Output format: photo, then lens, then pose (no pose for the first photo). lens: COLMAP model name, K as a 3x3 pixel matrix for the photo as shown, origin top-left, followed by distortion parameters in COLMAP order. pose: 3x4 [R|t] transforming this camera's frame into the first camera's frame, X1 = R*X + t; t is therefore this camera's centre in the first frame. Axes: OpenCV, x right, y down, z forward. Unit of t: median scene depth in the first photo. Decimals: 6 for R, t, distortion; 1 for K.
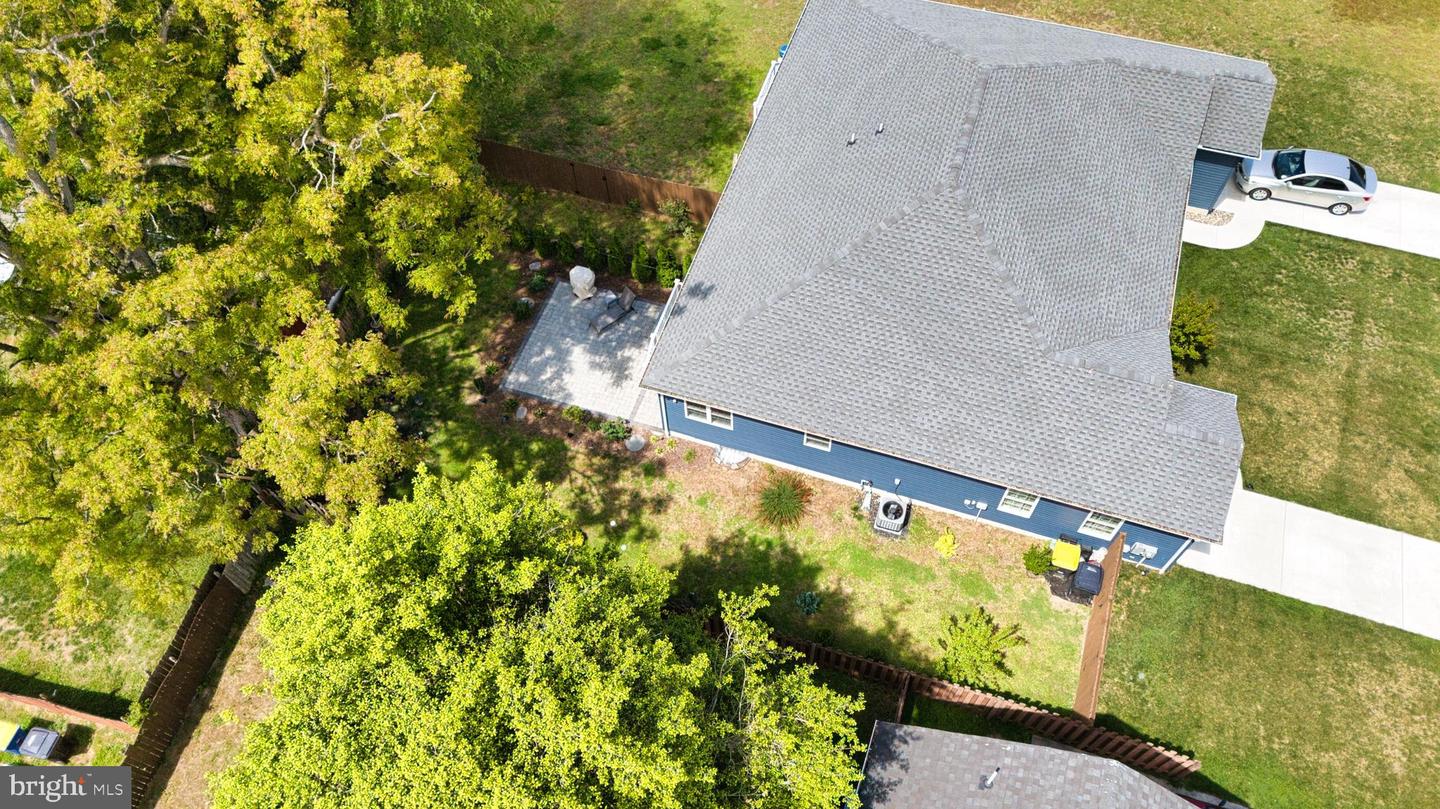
lens RADIAL K [[1019.3, 0, 727.3], [0, 1019.3, 404.6], [0, 0, 1]] dist [0.073193, -0.069031]
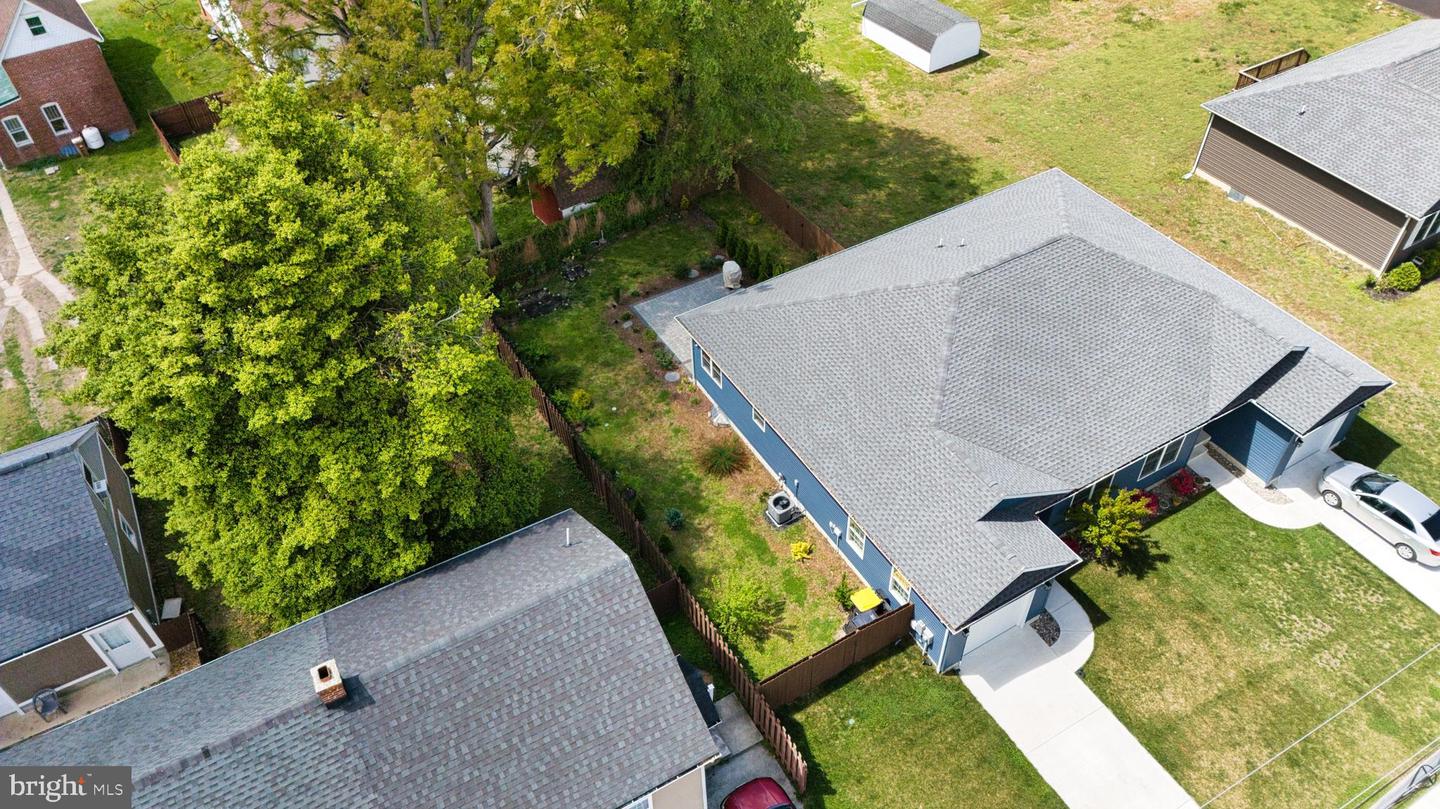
lens RADIAL K [[1019.3, 0, 727.3], [0, 1019.3, 404.6], [0, 0, 1]] dist [0.073193, -0.069031]
pose [[0.754974, 0.462882, -0.464494, 0.577833], [-0.555773, 0.827610, -0.078599, 0.130102], [0.348038, 0.317494, 0.882081, -0.084221]]
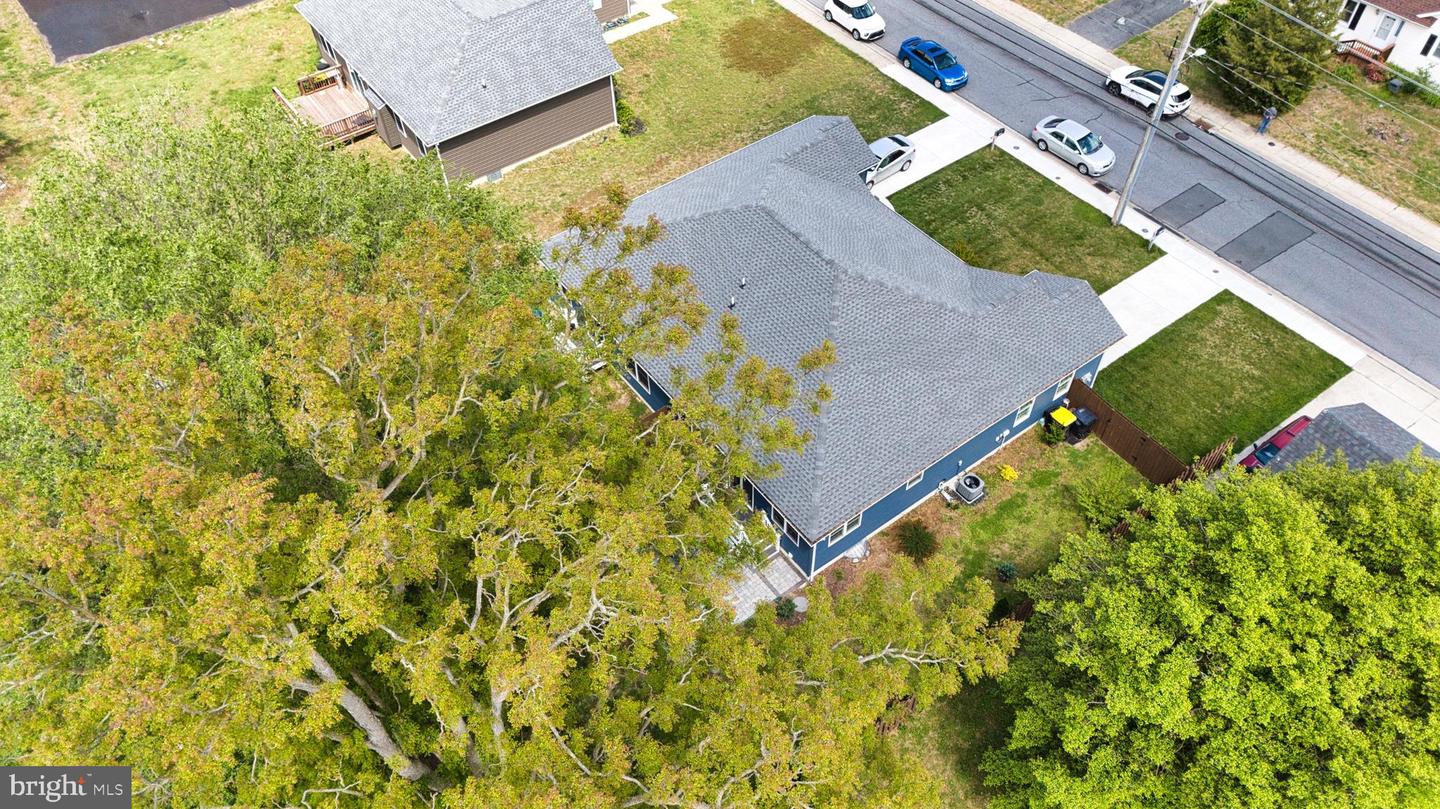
lens RADIAL K [[1019.3, 0, 727.3], [0, 1019.3, 404.6], [0, 0, 1]] dist [0.073193, -0.069031]
pose [[0.570688, -0.617327, 0.541500, -0.624438], [0.701273, 0.709472, 0.069748, -0.260741], [-0.427237, 0.339935, 0.837803, 0.013358]]
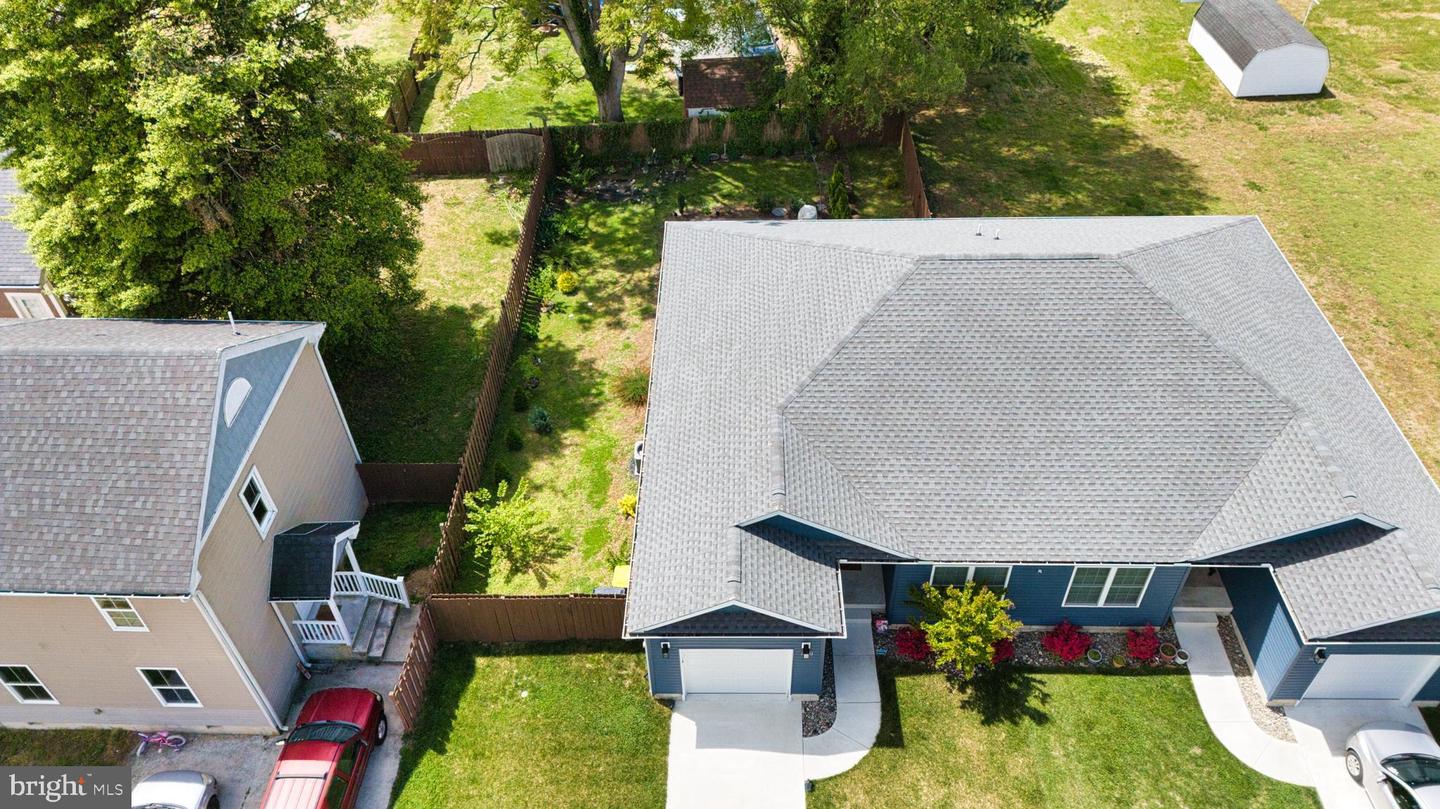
lens RADIAL K [[1019.3, 0, 727.3], [0, 1019.3, 404.6], [0, 0, 1]] dist [0.073193, -0.069031]
pose [[0.300528, 0.659525, -0.688992, 0.797517], [-0.807463, 0.560410, 0.184238, -0.157746], [0.507627, 0.500967, 0.700961, 0.312168]]
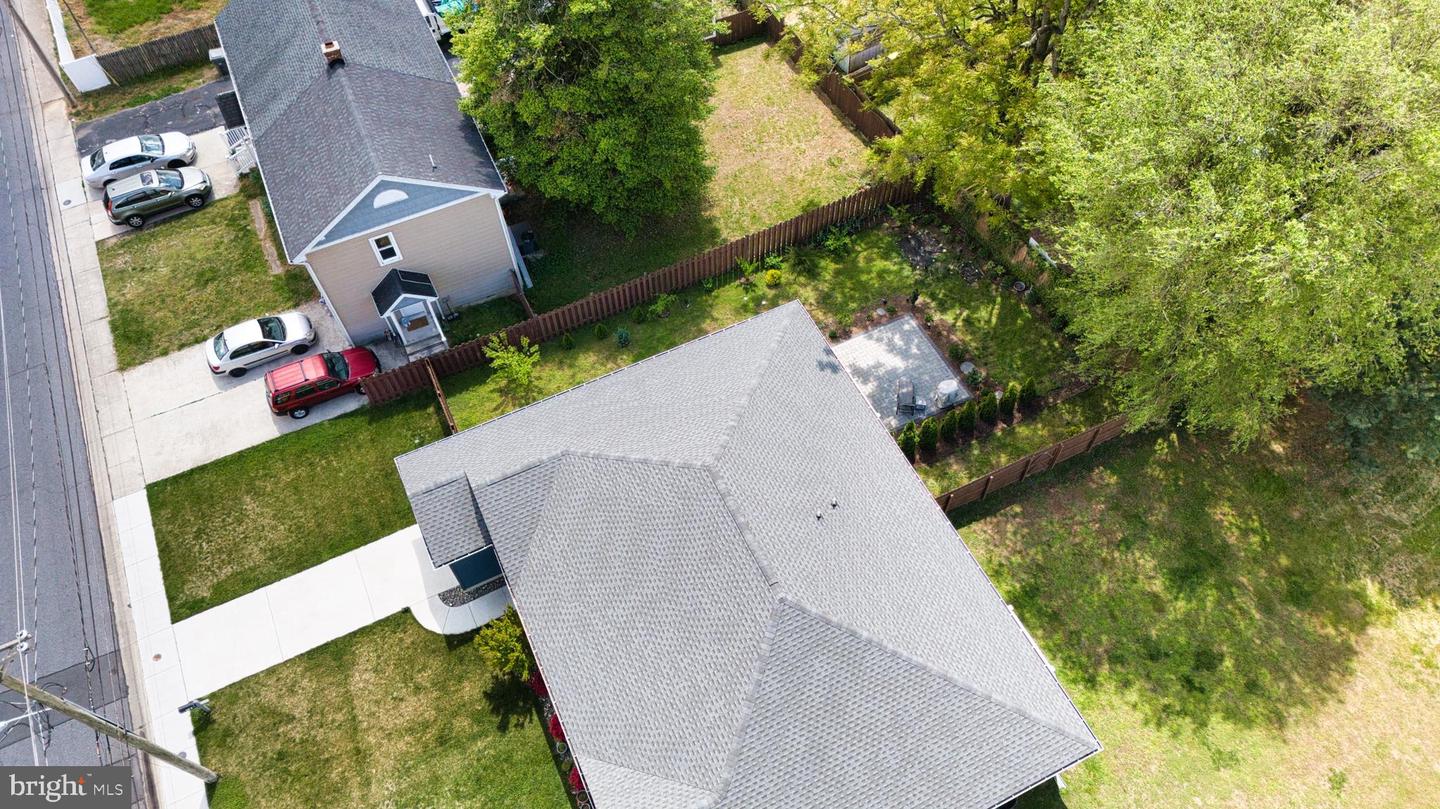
lens RADIAL K [[1019.3, 0, 727.3], [0, 1019.3, 404.6], [0, 0, 1]] dist [0.073193, -0.069031]
pose [[-0.716398, 0.597324, -0.360526, 0.514675], [-0.581624, -0.225904, 0.781461, -0.980781], [0.385341, 0.769527, 0.509255, 0.354702]]
